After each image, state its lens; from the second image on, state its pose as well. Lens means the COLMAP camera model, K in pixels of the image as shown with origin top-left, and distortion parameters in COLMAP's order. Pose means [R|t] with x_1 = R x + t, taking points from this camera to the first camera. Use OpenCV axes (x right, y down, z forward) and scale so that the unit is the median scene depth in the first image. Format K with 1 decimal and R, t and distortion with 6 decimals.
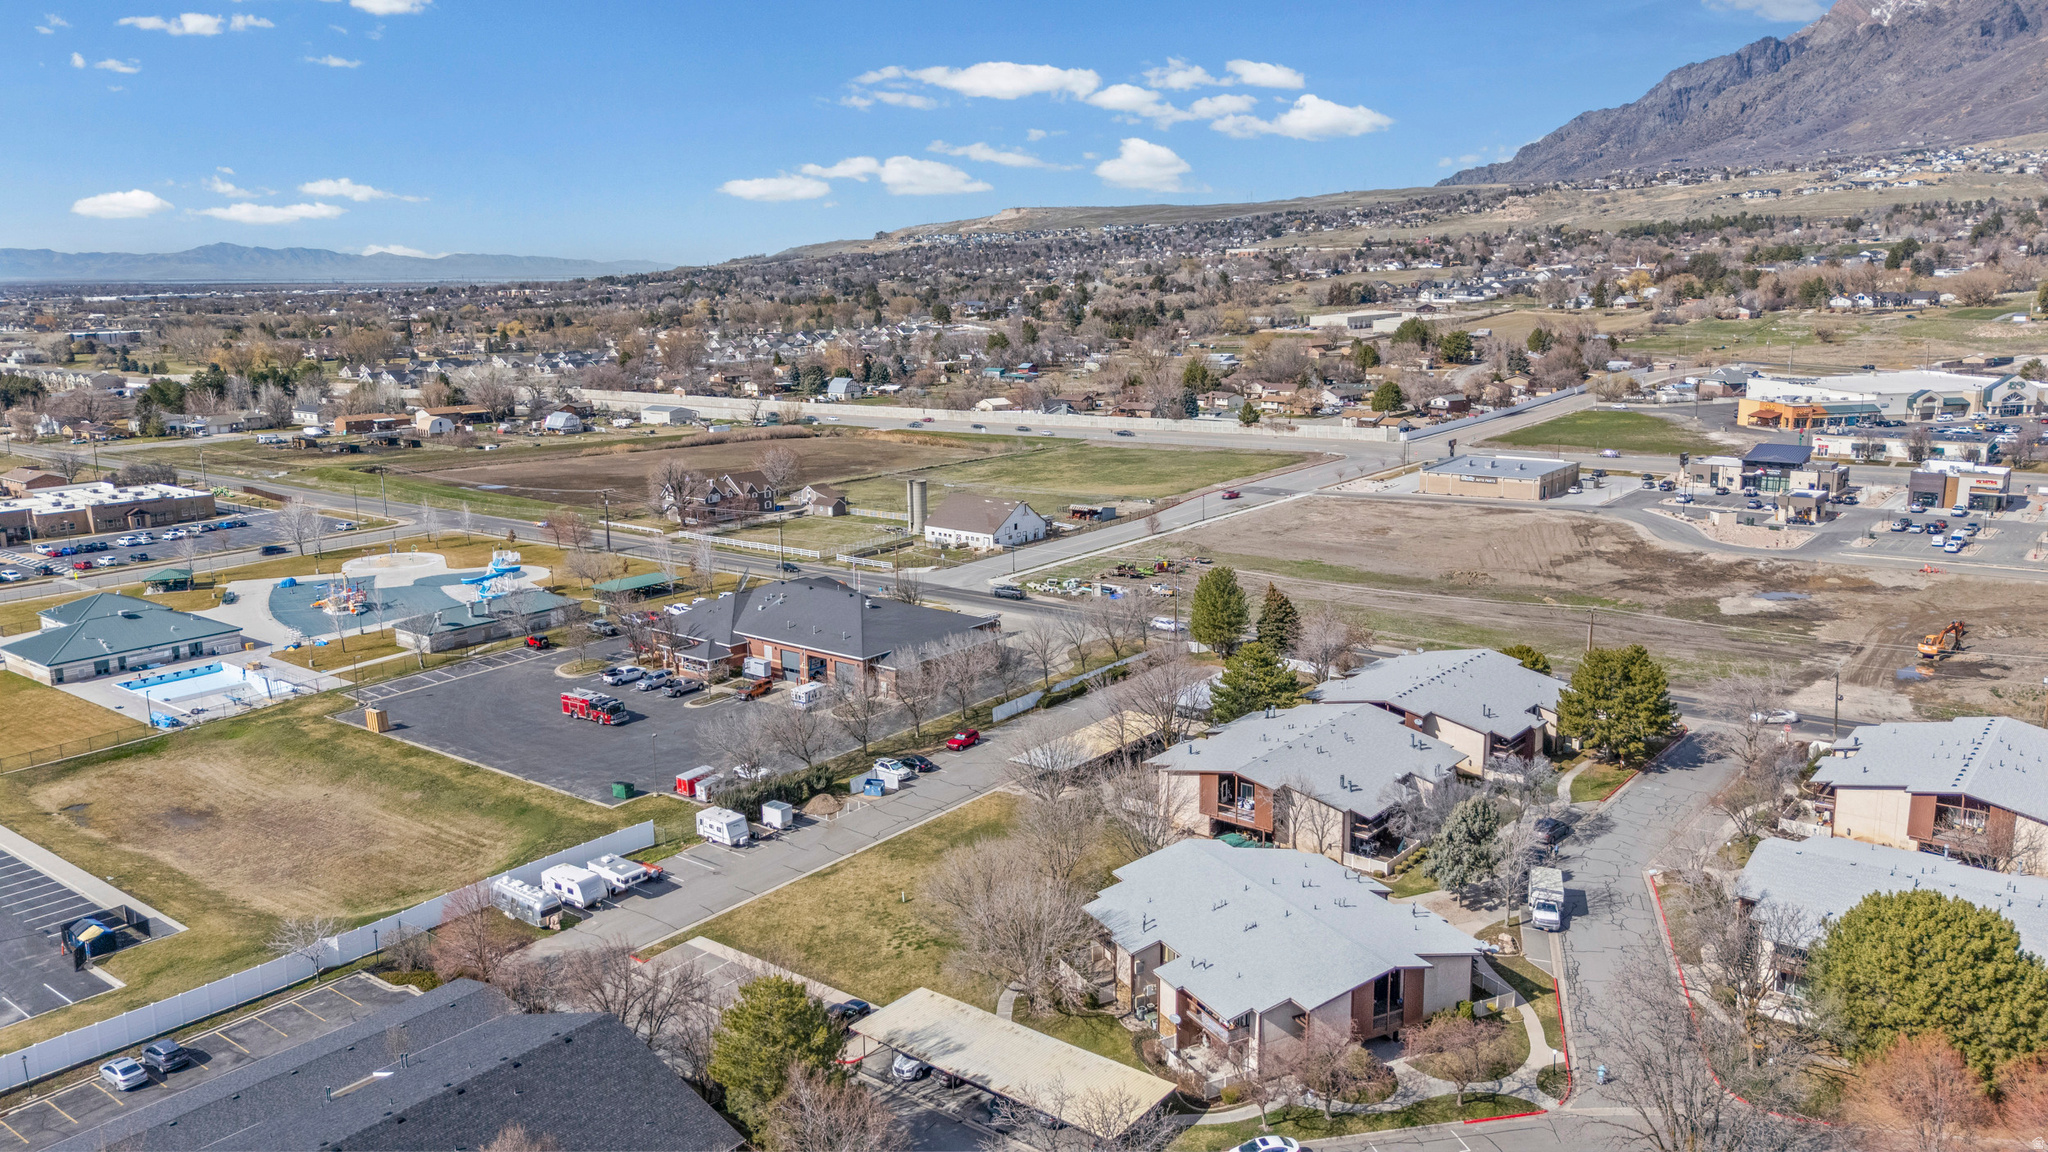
lens RADIAL K [[1458.1, 0, 1023.7], [0, 1458.1, 583.5], [0, 0, 1]] dist [0.010472, -0.000281]
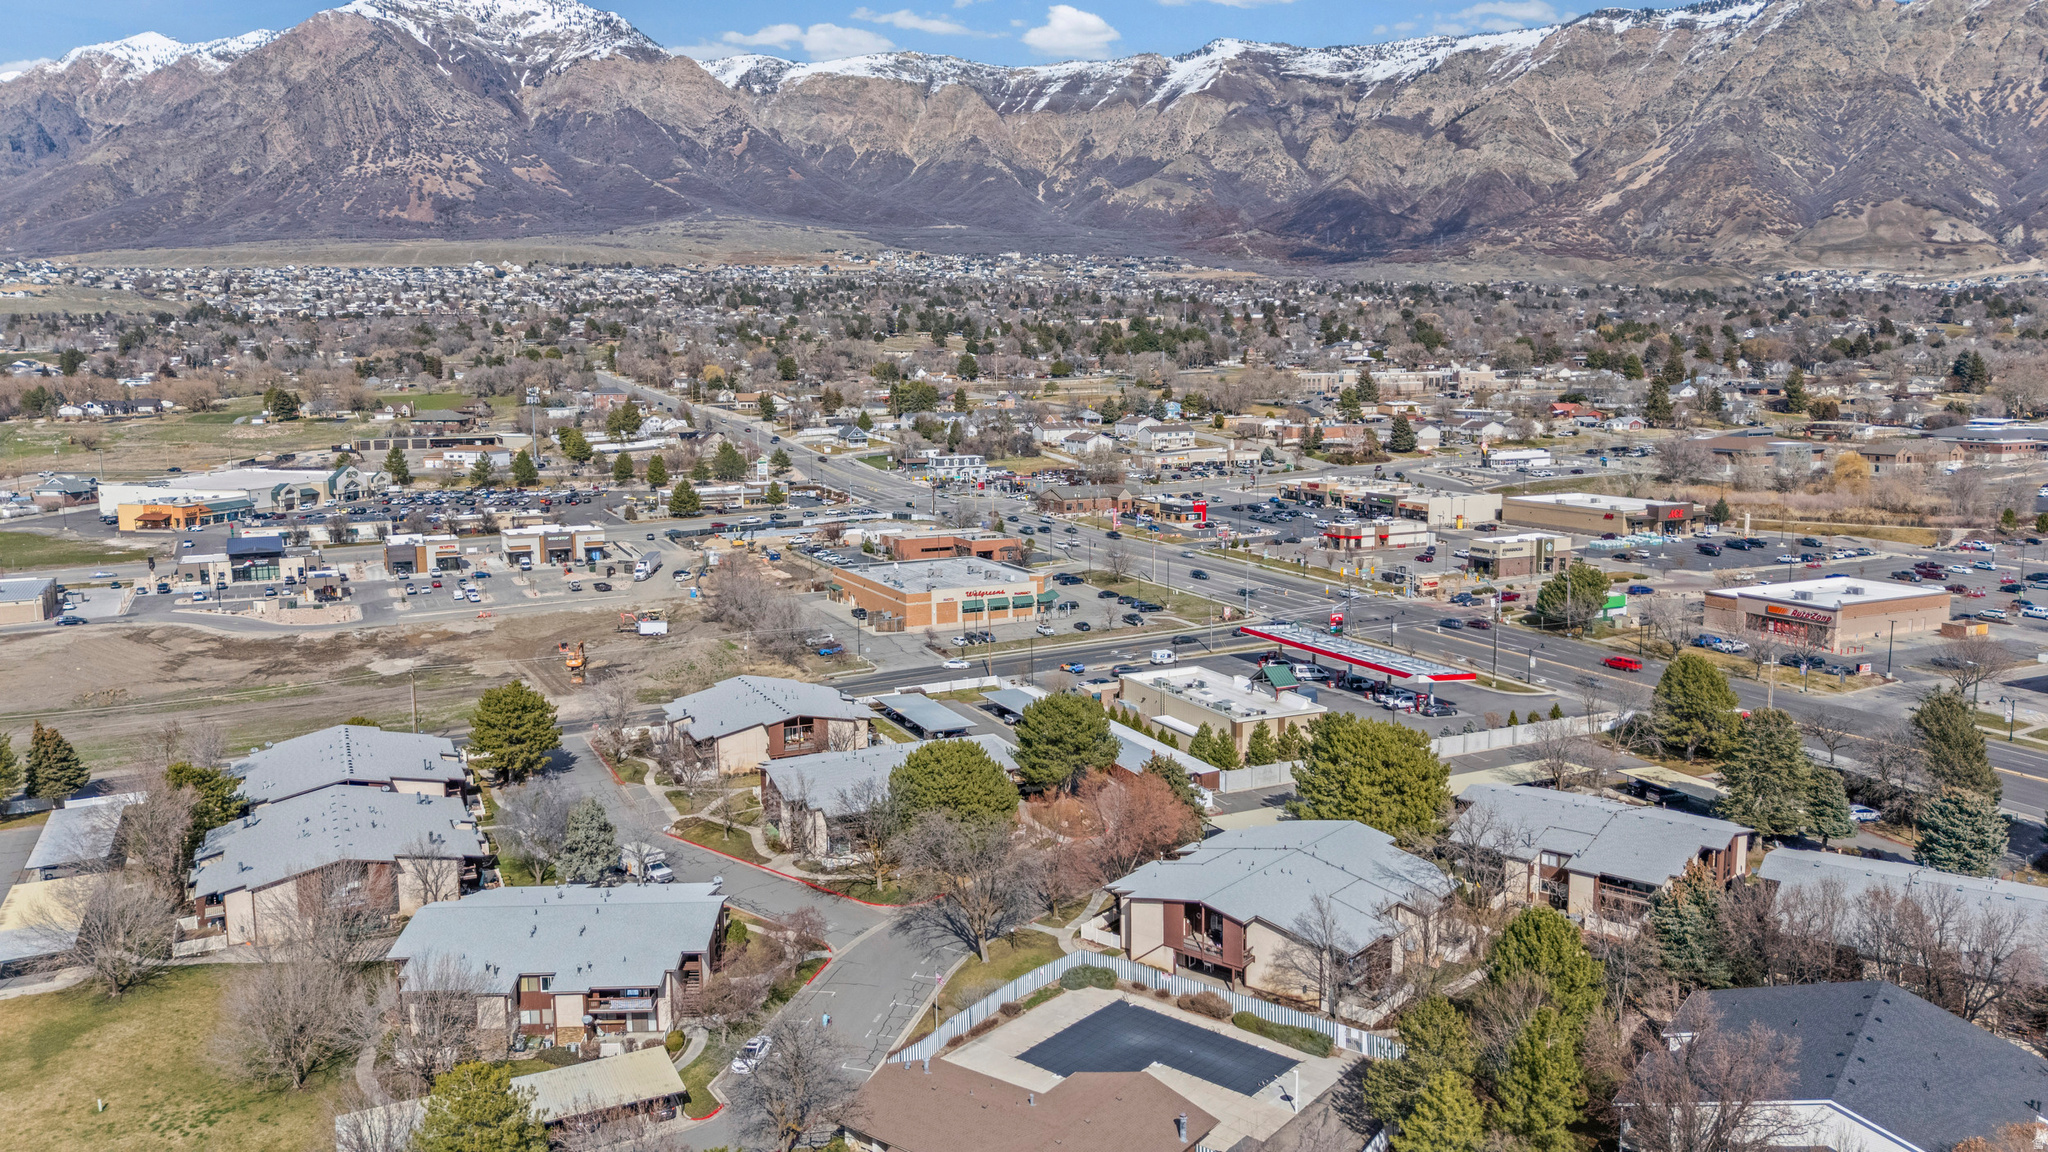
lens RADIAL K [[1458.1, 0, 1023.1], [0, 1458.1, 571.3], [0, 0, 1]] dist [0.010472, -0.000281]
pose [[0.423861, -0.121154, 0.897588, -0.150923], [0.193570, 0.980234, 0.040902, -0.004381], [-0.884801, 0.156409, 0.438935, 0.032327]]
